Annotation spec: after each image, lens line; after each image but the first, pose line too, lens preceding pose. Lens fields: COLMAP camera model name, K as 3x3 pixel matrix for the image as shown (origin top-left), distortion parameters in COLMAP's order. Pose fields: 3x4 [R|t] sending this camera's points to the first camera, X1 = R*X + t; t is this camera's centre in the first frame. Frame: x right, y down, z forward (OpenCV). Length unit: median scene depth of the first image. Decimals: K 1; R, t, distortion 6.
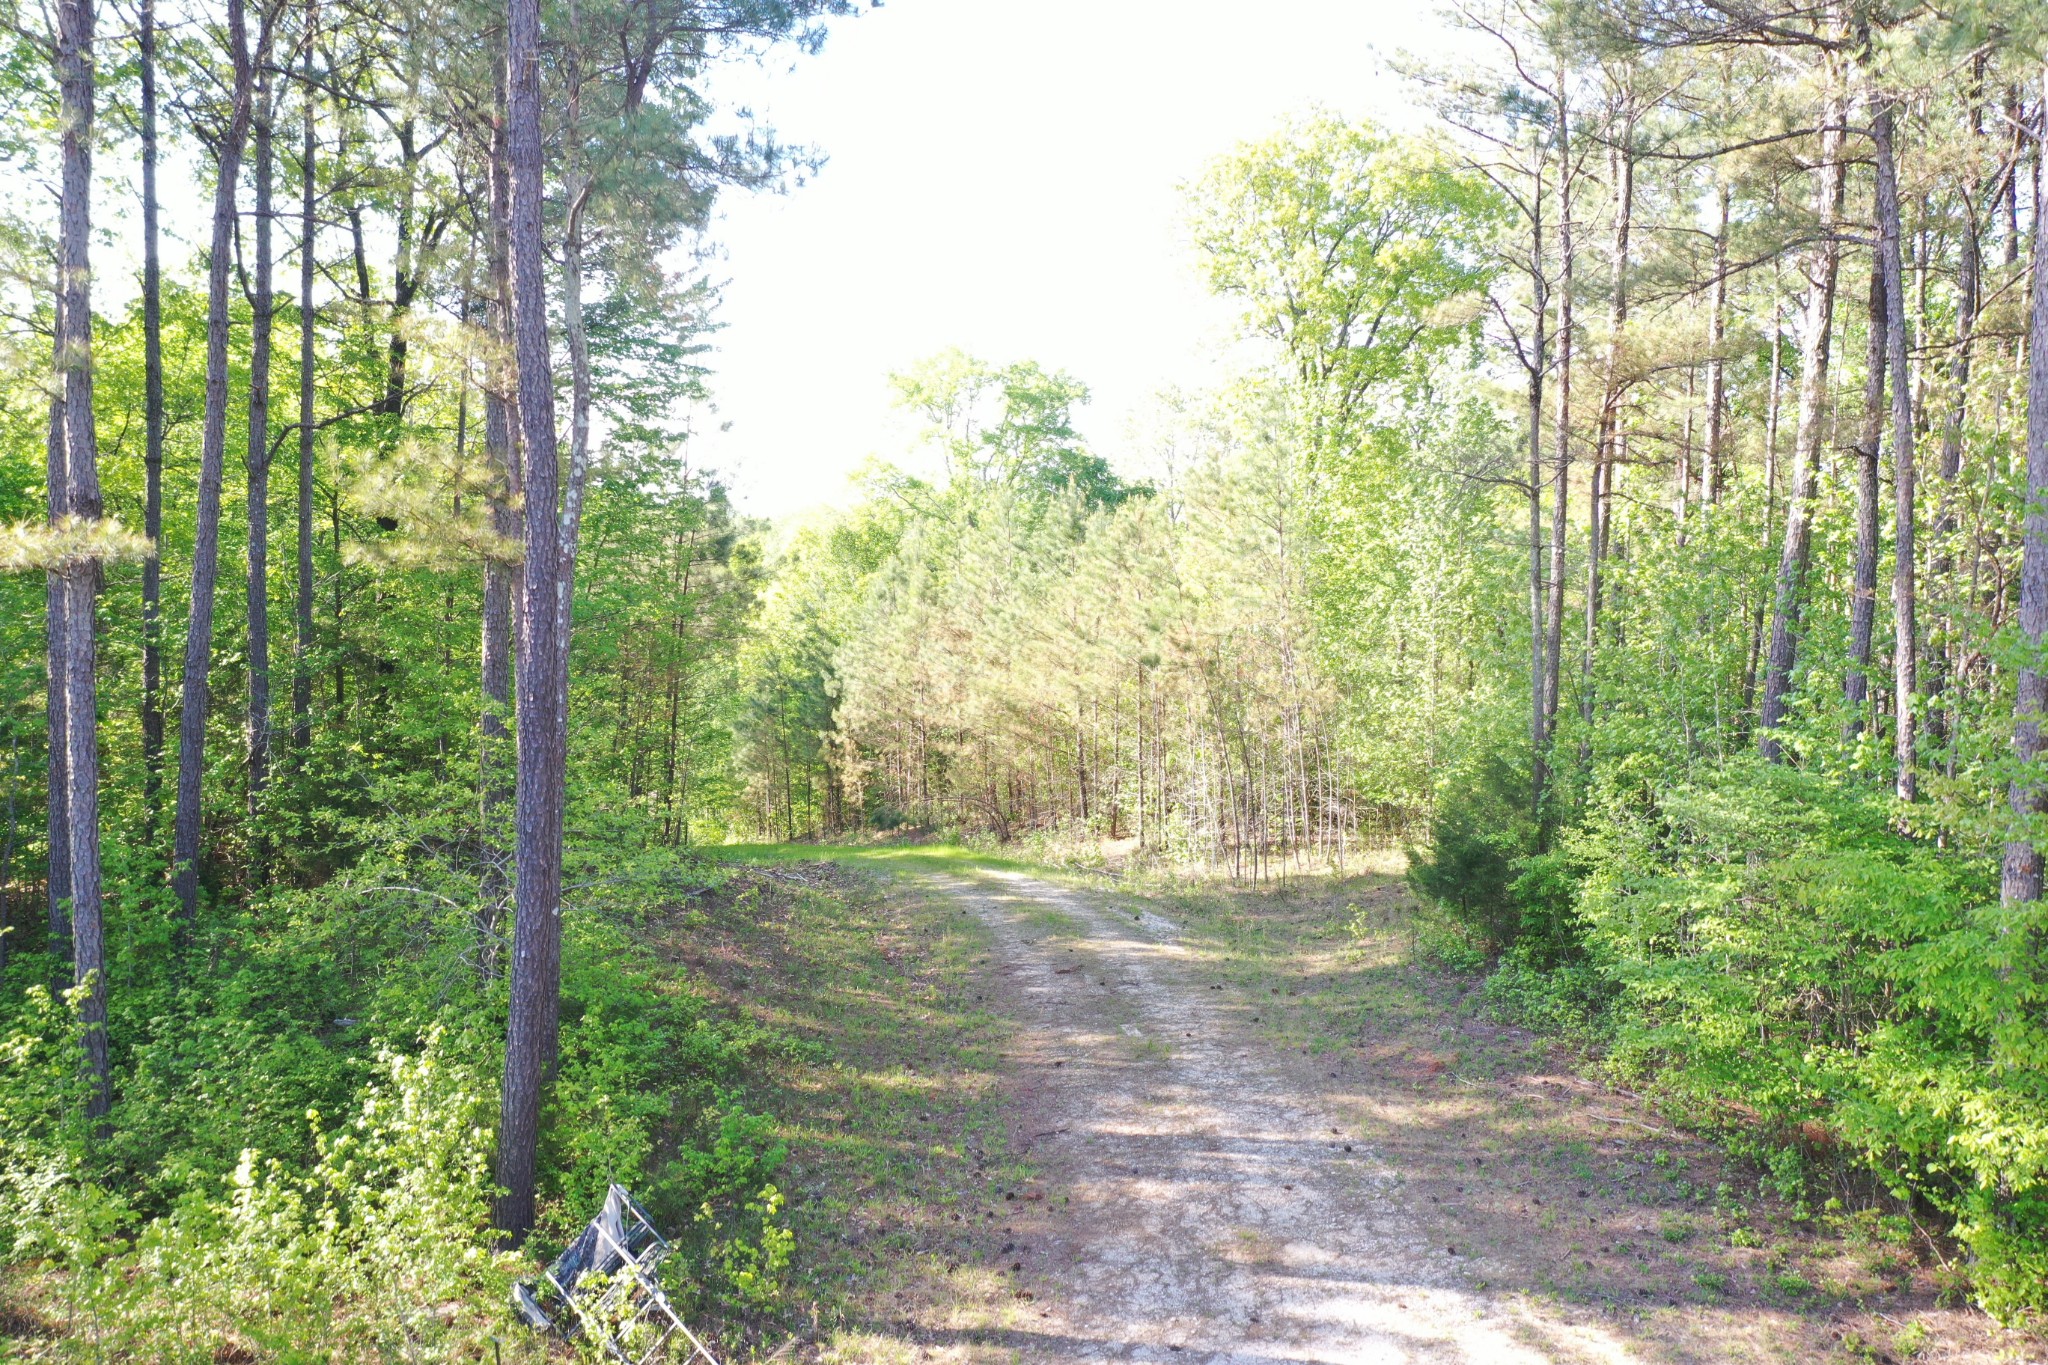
lens RADIAL K [[1613.2, 0, 1015.3], [0, 1613.2, 682.4], [0, 0, 1]] dist [-0.004930, 0.005501]
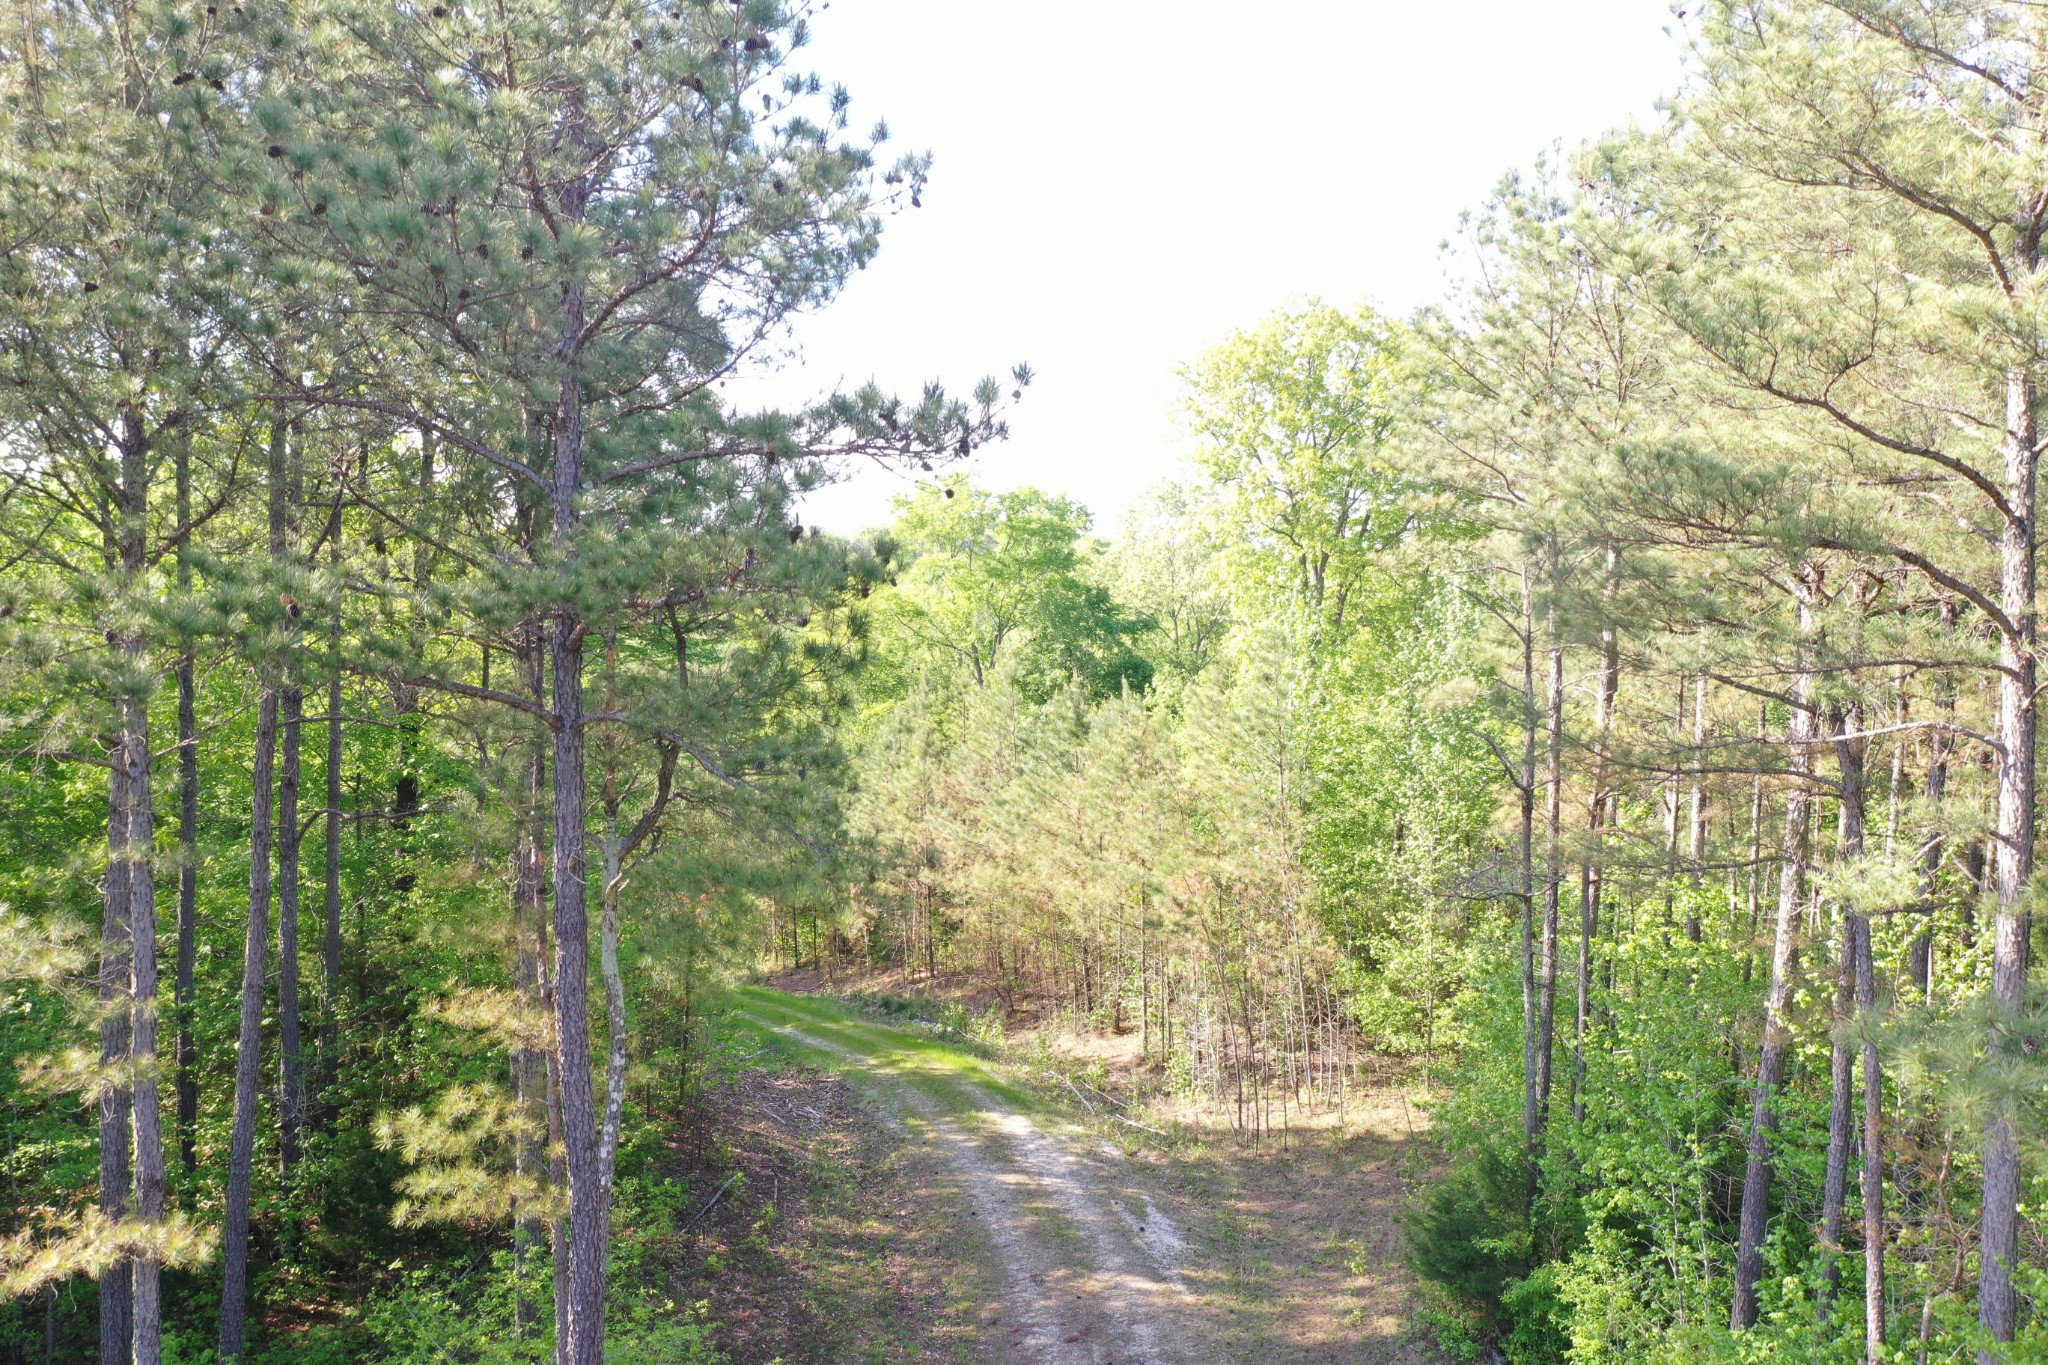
lens RADIAL K [[1613.2, 0, 1017.5], [0, 1613.2, 684.2], [0, 0, 1]] dist [-0.004930, 0.005501]
pose [[0.999997, -0.002419, 0.000635, -0.002198], [0.002424, 0.999959, -0.008728, -0.113452], [-0.000614, 0.008729, 0.999962, -0.016129]]
